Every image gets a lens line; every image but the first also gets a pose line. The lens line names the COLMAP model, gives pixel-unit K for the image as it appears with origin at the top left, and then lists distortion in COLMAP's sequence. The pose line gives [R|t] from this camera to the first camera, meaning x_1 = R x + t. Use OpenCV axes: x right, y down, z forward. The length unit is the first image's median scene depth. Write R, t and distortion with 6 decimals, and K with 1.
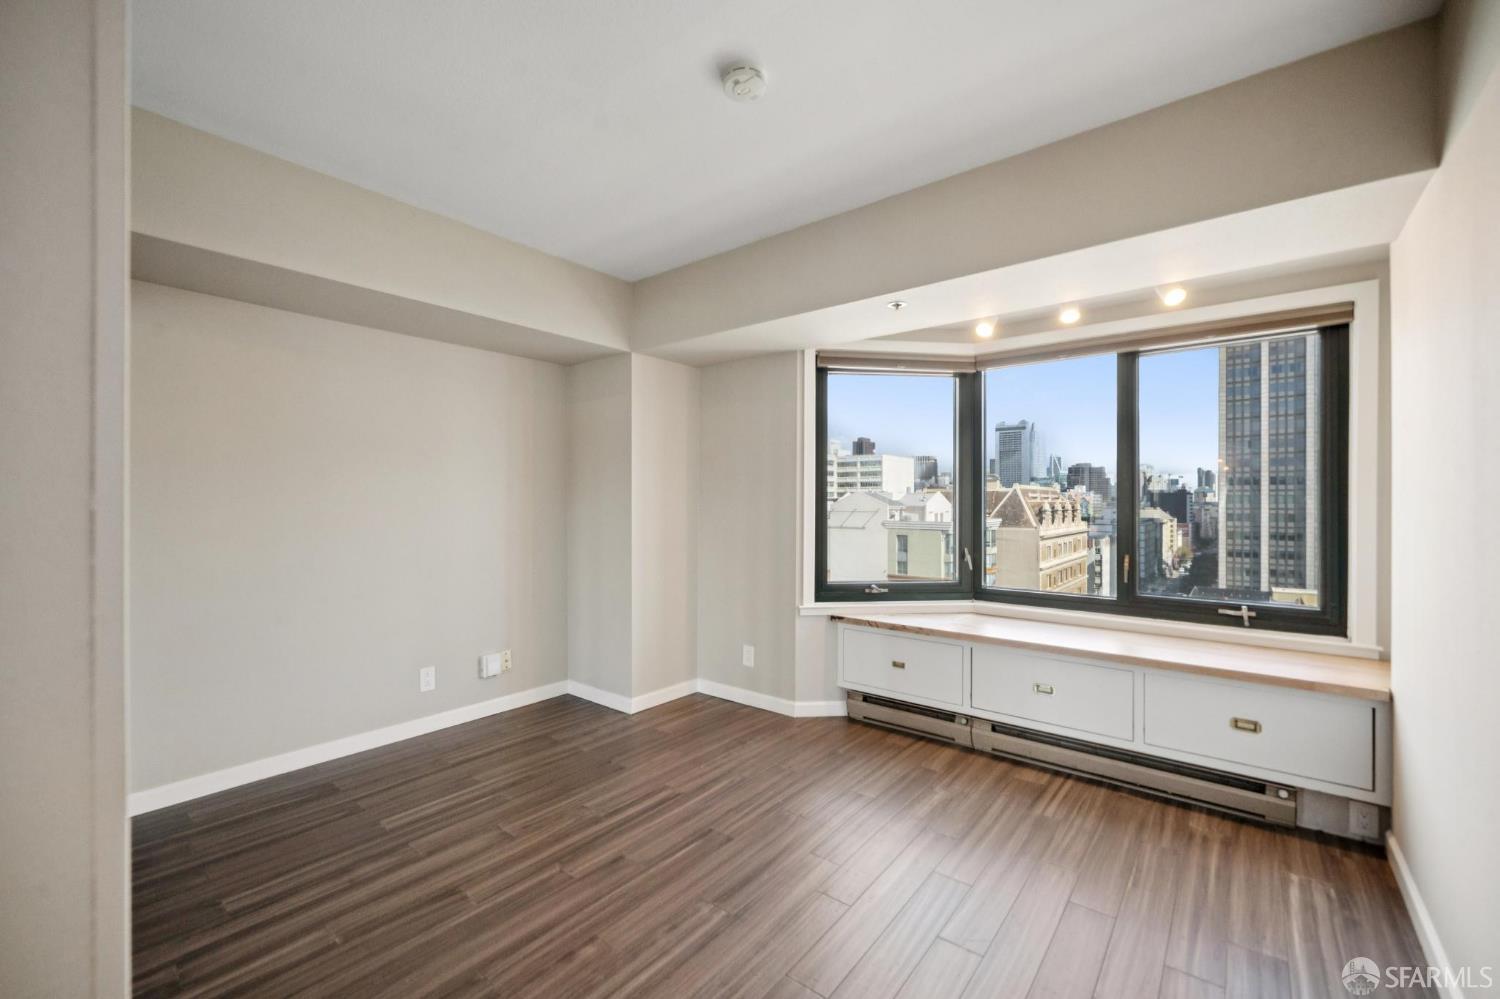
lens RADIAL K [[616.4, 0, 747.4], [0, 616.4, 504.3], [0, 0, 1]] dist [0.000316, 0.000141]
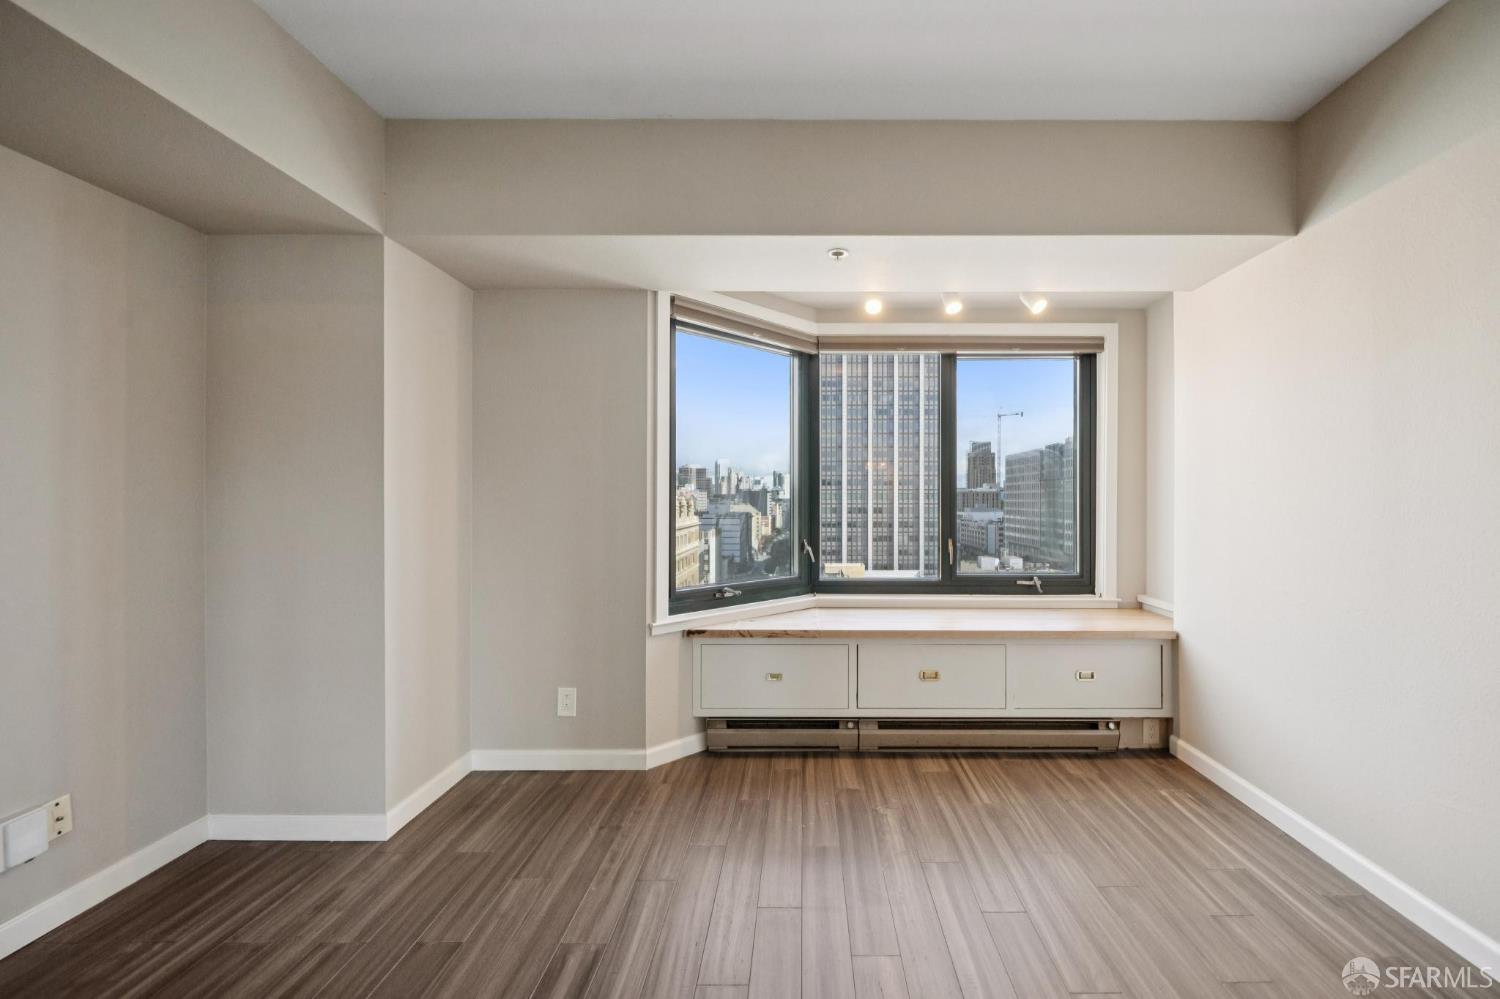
lens RADIAL K [[613.4, 0, 801.2], [0, 613.4, 502.7], [0, 0, 1]] dist [-0.001402, -0.000162]
pose [[0.778777, -0.004781, 0.627282, -0.278263], [0.003255, 0.999988, 0.003580, 0.013419], [-0.627292, -0.000746, 0.778784, 0.321239]]
